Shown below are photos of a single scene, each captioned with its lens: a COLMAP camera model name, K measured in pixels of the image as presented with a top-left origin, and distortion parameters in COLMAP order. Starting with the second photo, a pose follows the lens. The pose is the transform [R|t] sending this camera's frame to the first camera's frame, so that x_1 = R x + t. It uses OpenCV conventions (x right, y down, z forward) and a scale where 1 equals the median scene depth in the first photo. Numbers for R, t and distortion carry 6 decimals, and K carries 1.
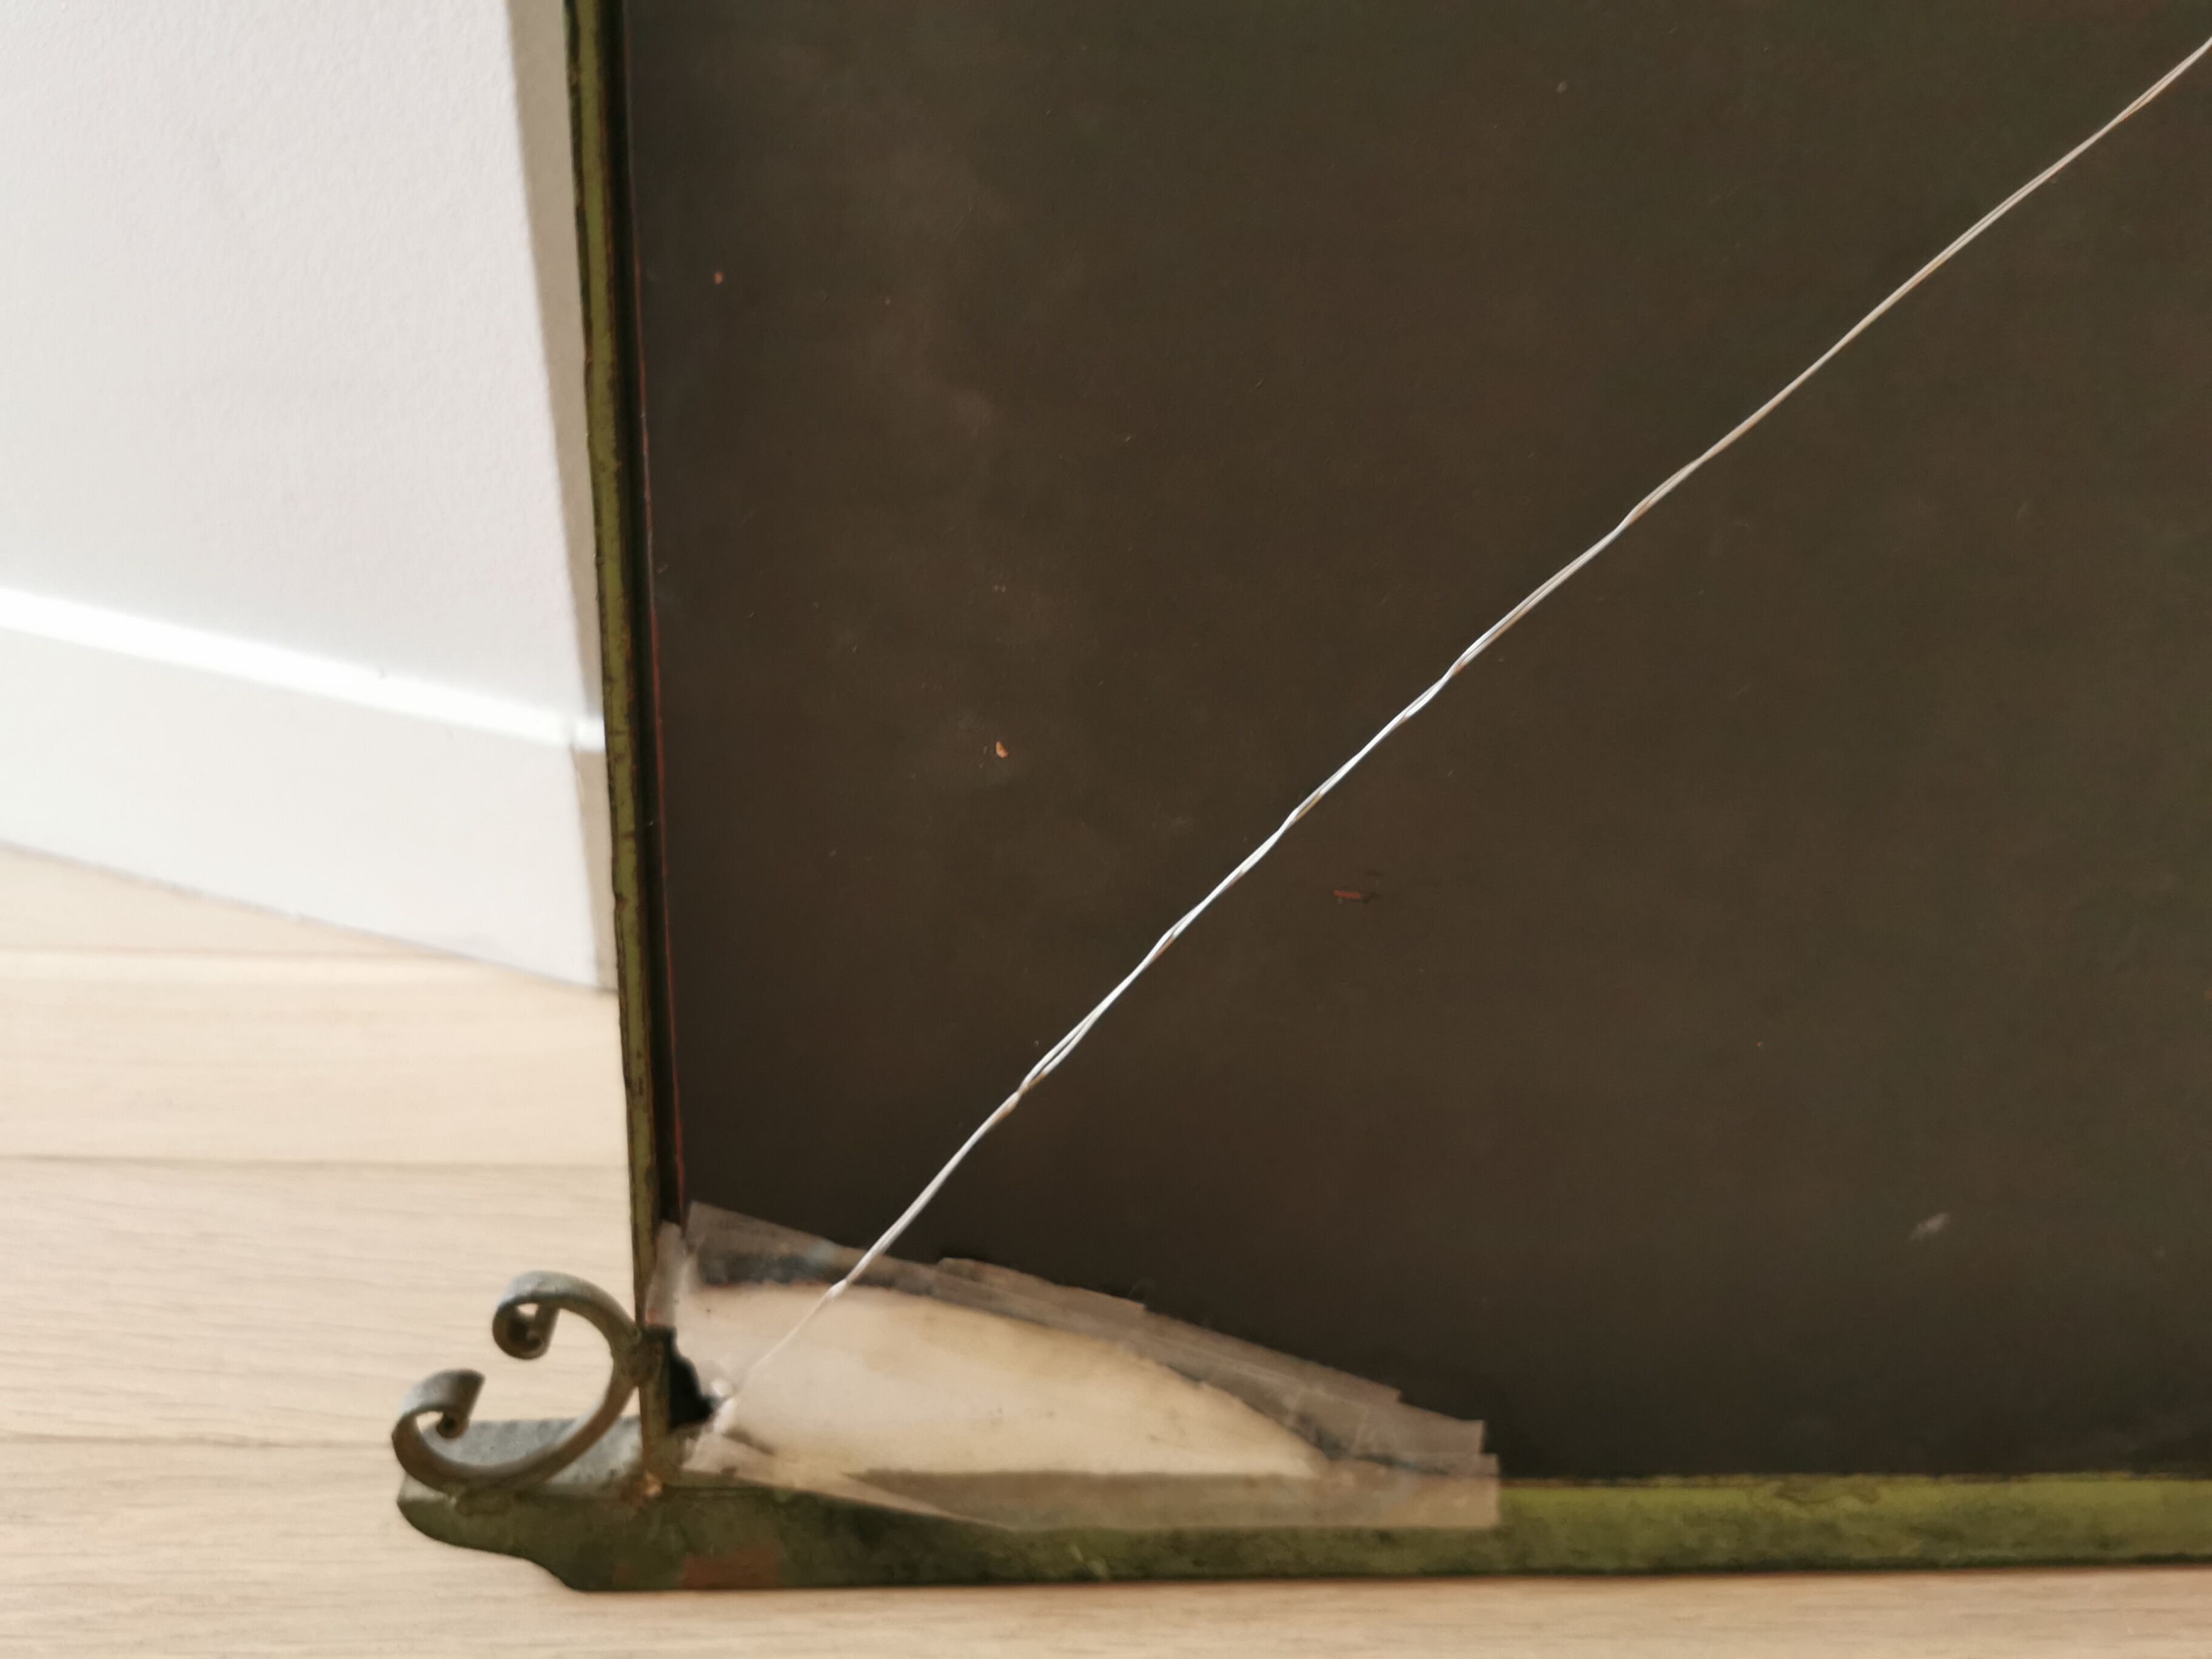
lens RADIAL K [[1696.9, 0, 1115.5], [0, 1696.9, 826.0], [0, 0, 1]] dist [0.005089, -0.006752]
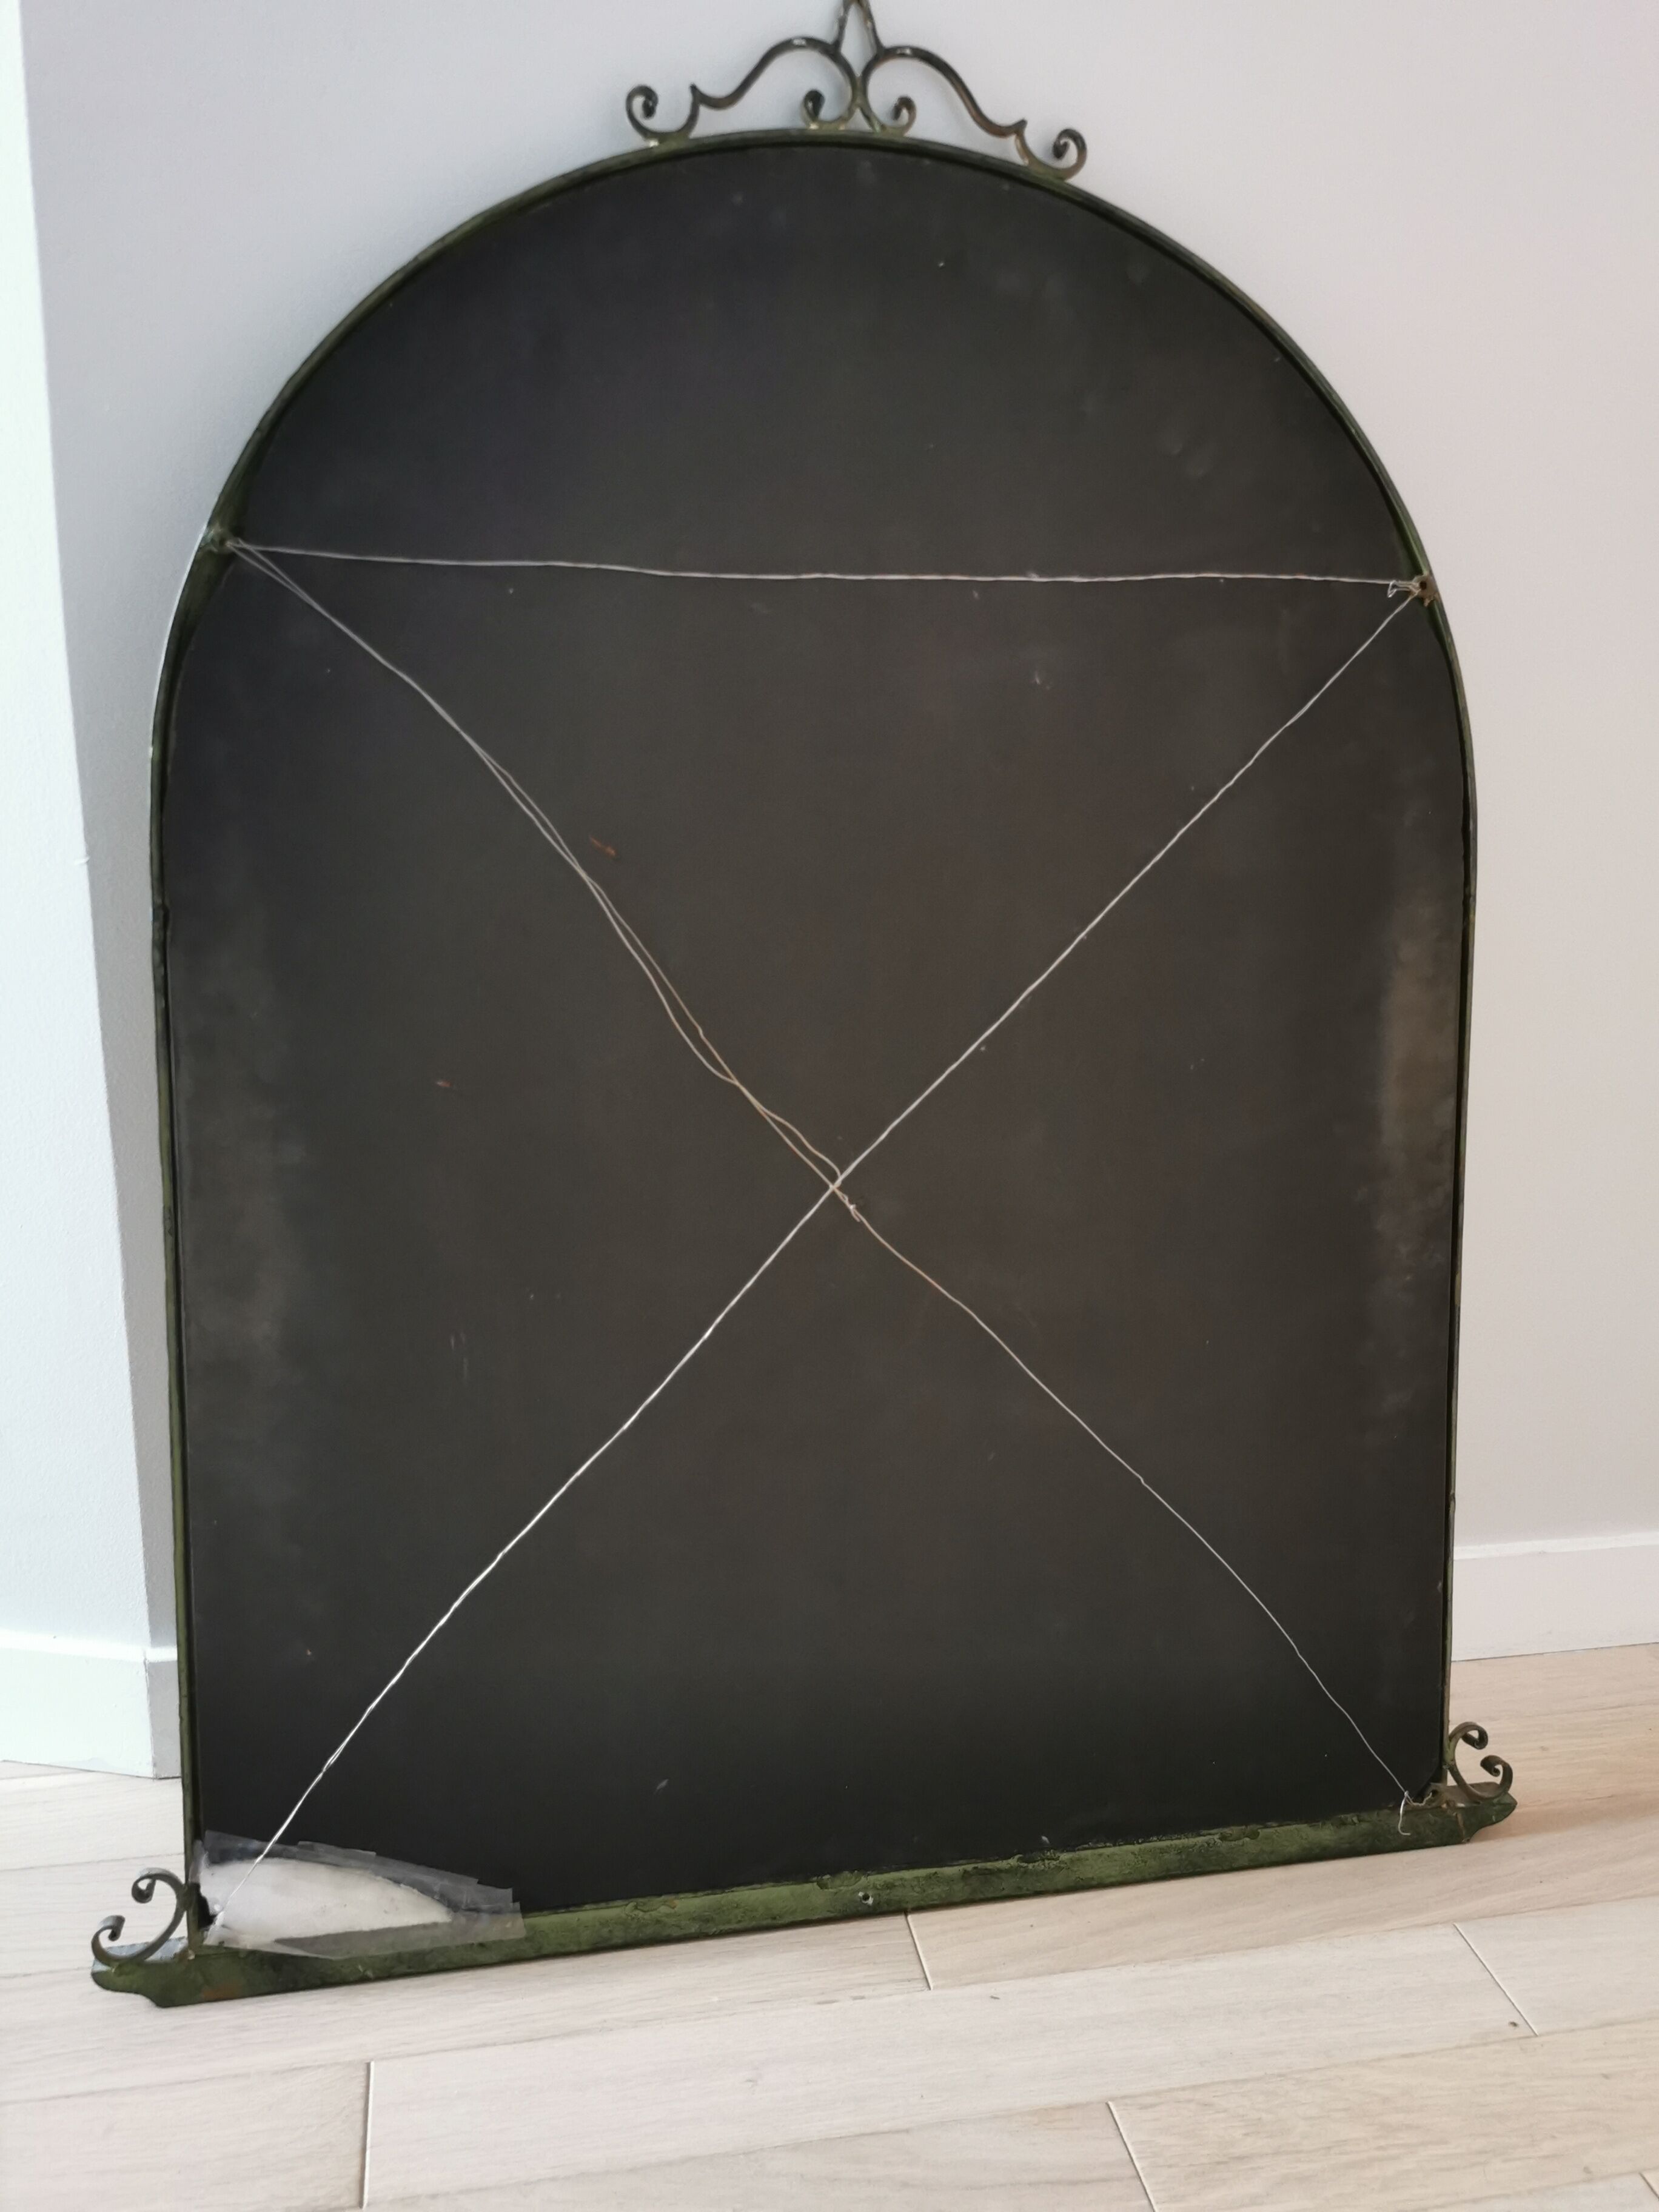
lens RADIAL K [[1696.9, 0, 829.5], [0, 1696.9, 1106.0], [0, 0, 1]] dist [0.005089, -0.006752]
pose [[0.989511, -0.079486, 0.120621, 0.491837], [0.111900, 0.949833, -0.292054, 0.016430], [-0.091356, 0.302488, 0.948765, -1.981154]]
